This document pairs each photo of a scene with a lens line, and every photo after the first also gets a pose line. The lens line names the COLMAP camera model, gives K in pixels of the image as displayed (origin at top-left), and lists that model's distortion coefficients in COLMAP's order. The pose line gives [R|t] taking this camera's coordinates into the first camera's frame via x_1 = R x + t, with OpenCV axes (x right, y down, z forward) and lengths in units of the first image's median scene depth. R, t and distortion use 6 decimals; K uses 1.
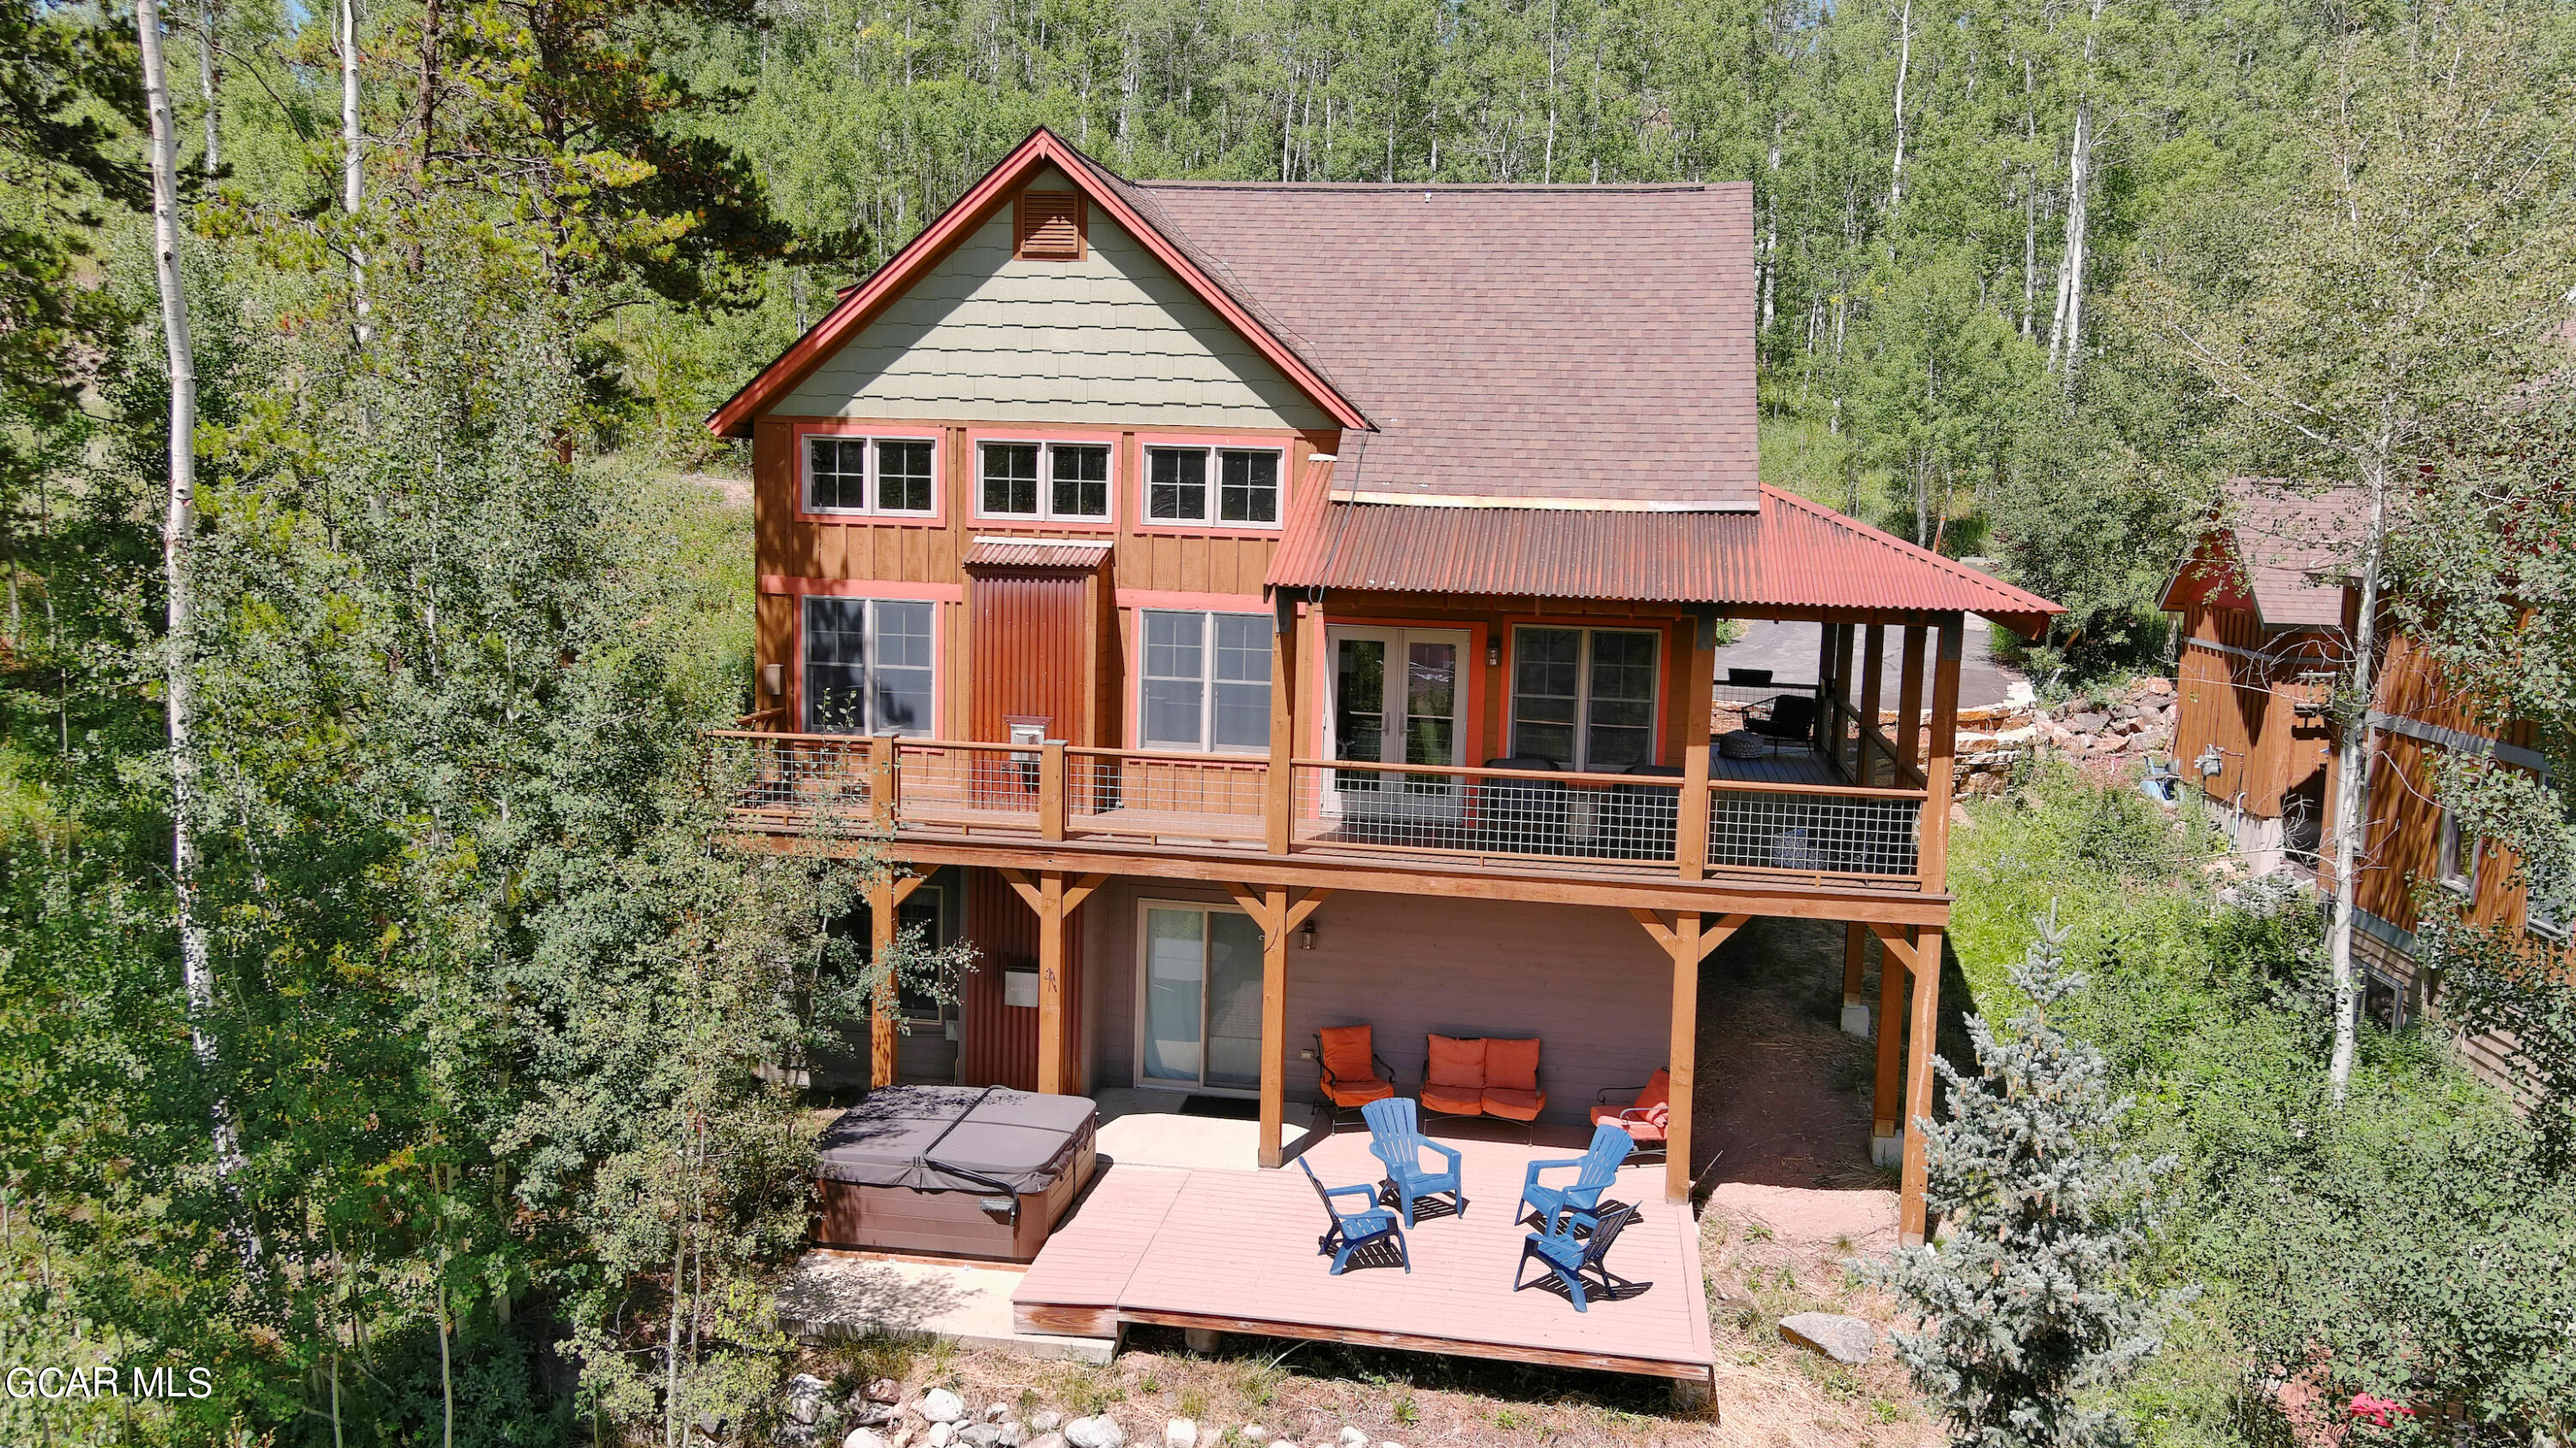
lens RADIAL K [[2024.7, 0, 1283.1], [0, 2024.7, 721.9], [0, 0, 1]] dist [0.014447, -0.001782]
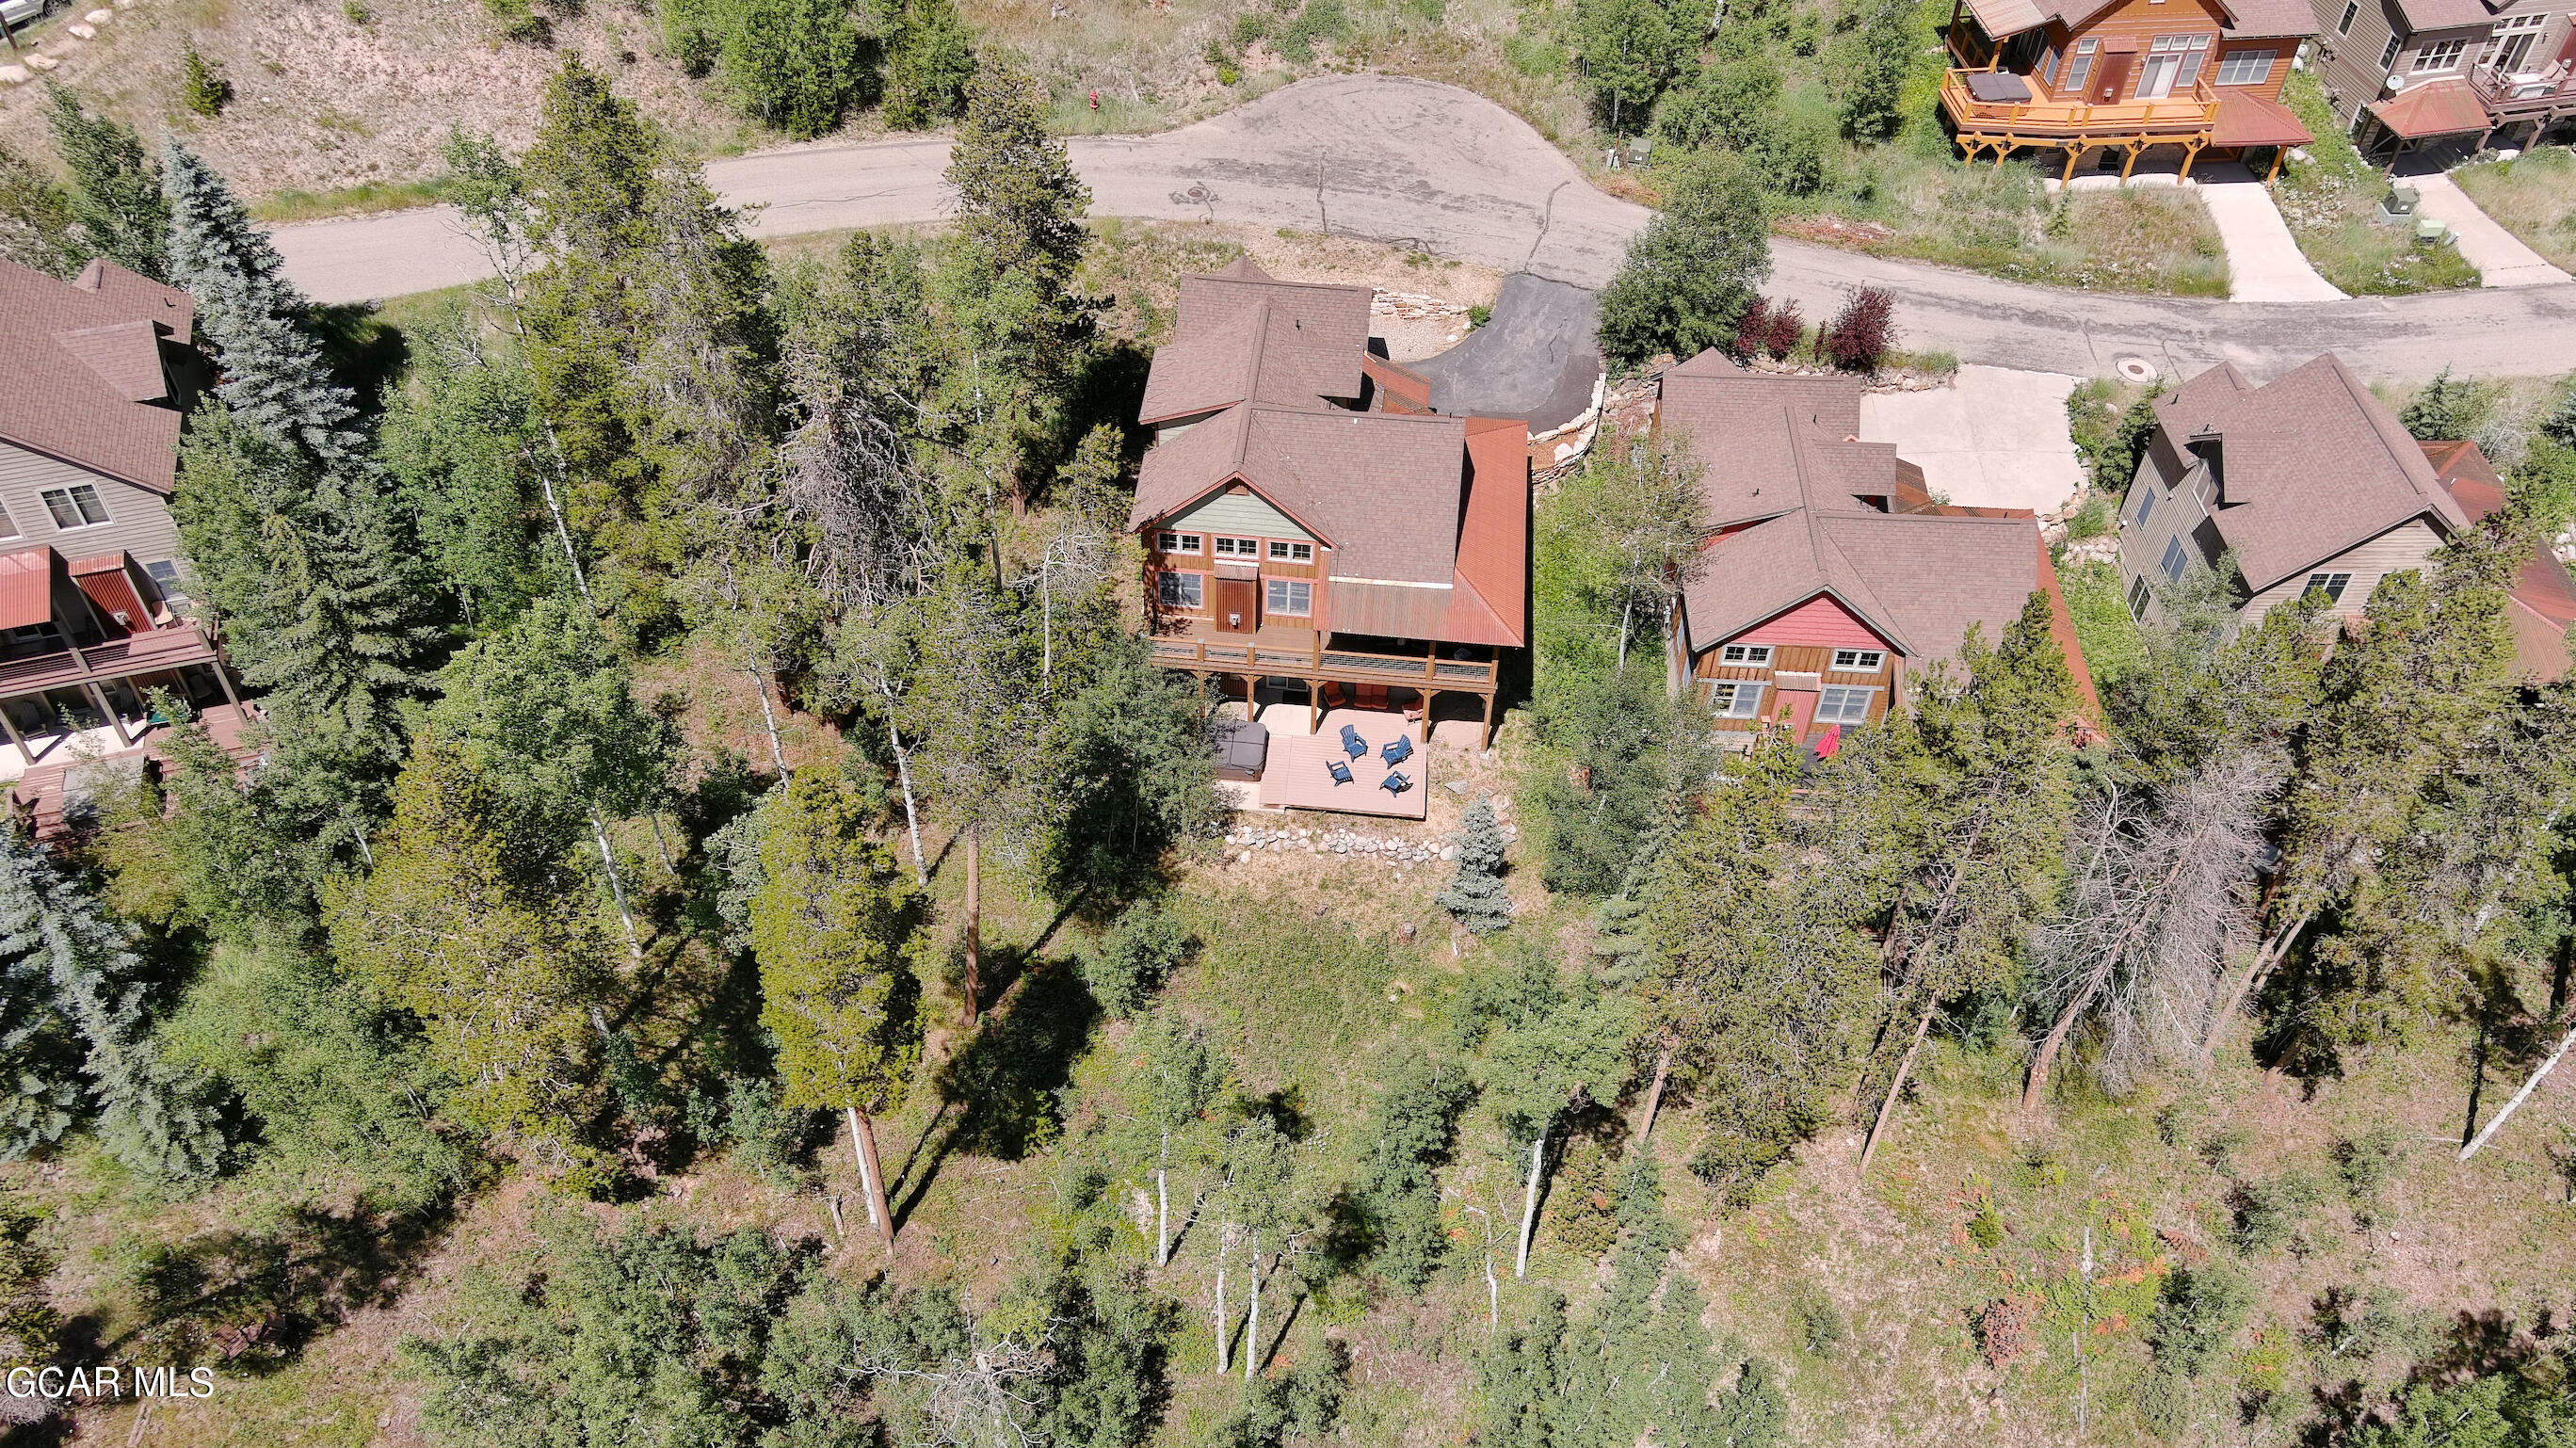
lens RADIAL K [[2024.5, 0, 1280.1], [0, 2024.5, 732.7], [0, 0, 1]] dist [0.014447, -0.001782]
pose [[0.997407, -0.058367, 0.042106, -0.209718], [0.018273, 0.771257, 0.636261, -2.007475], [-0.069611, -0.633842, 0.770324, -1.716349]]
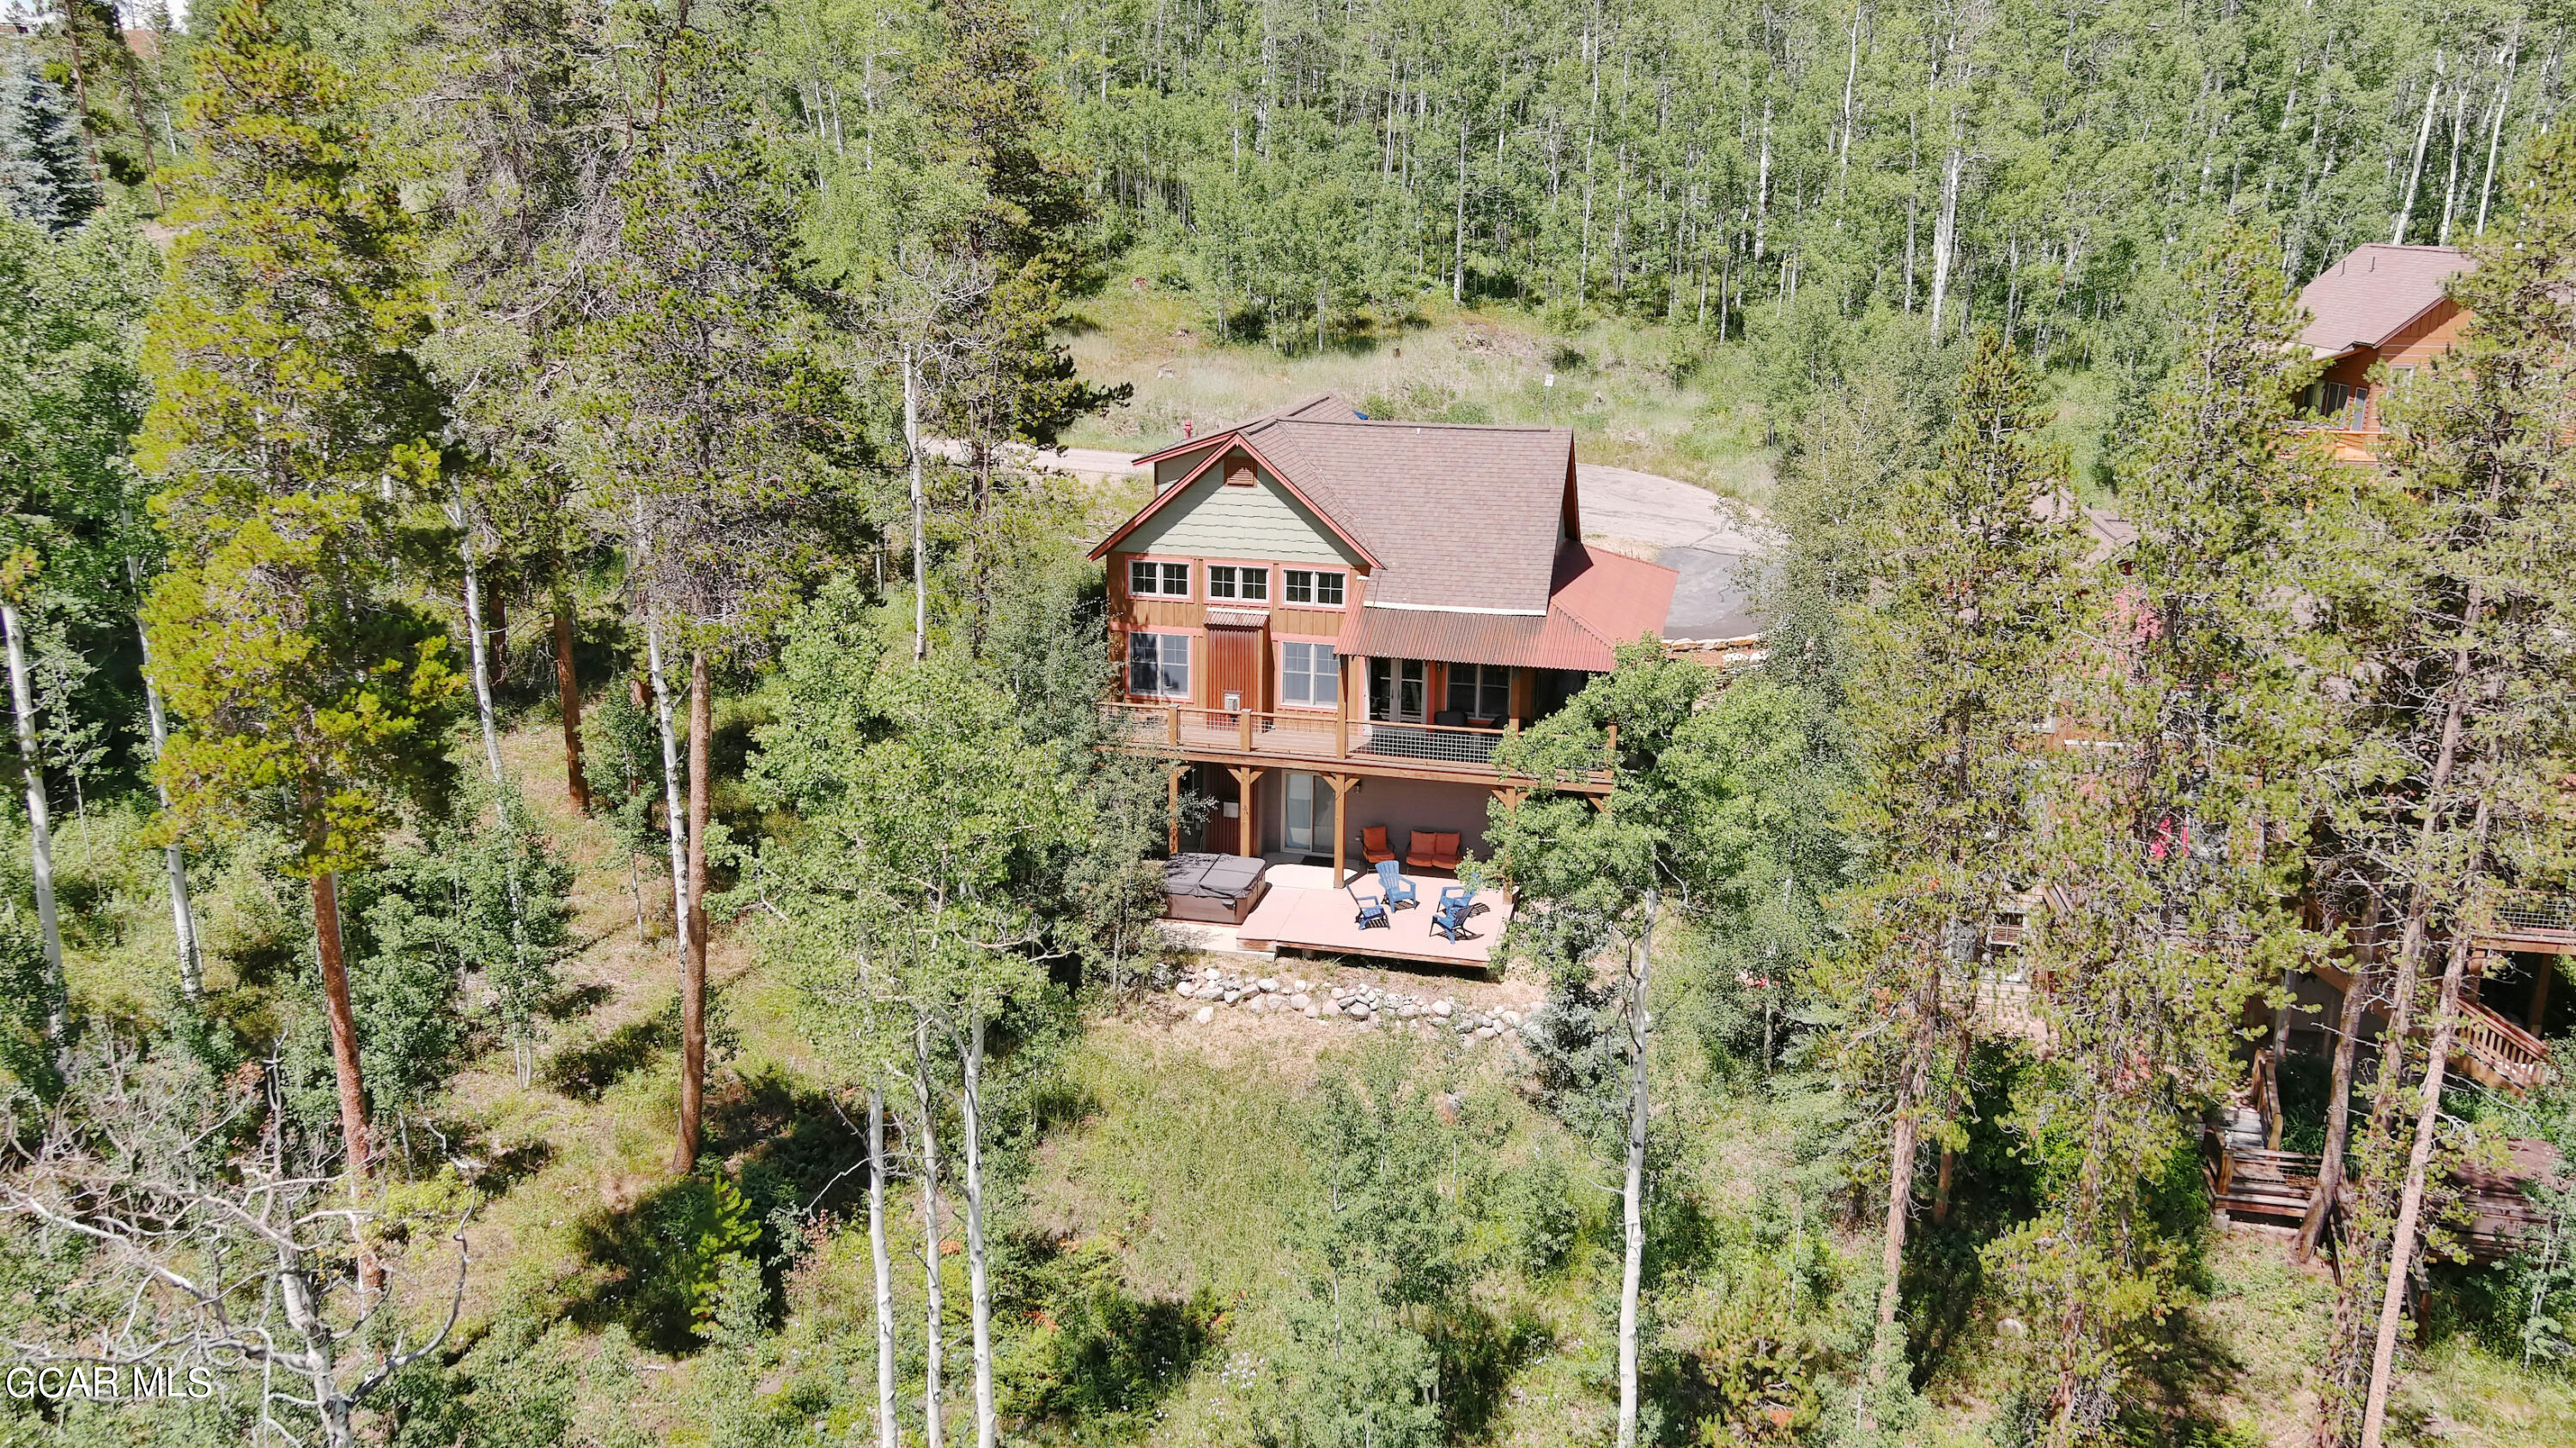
lens RADIAL K [[2024.7, 0, 1282.1], [0, 2024.7, 728.6], [0, 0, 1]] dist [0.014447, -0.001782]
pose [[0.997734, 0.002904, -0.067222, 0.083274], [0.006982, 0.989205, 0.146369, -0.300053], [0.066922, -0.146506, 0.986943, -1.266329]]
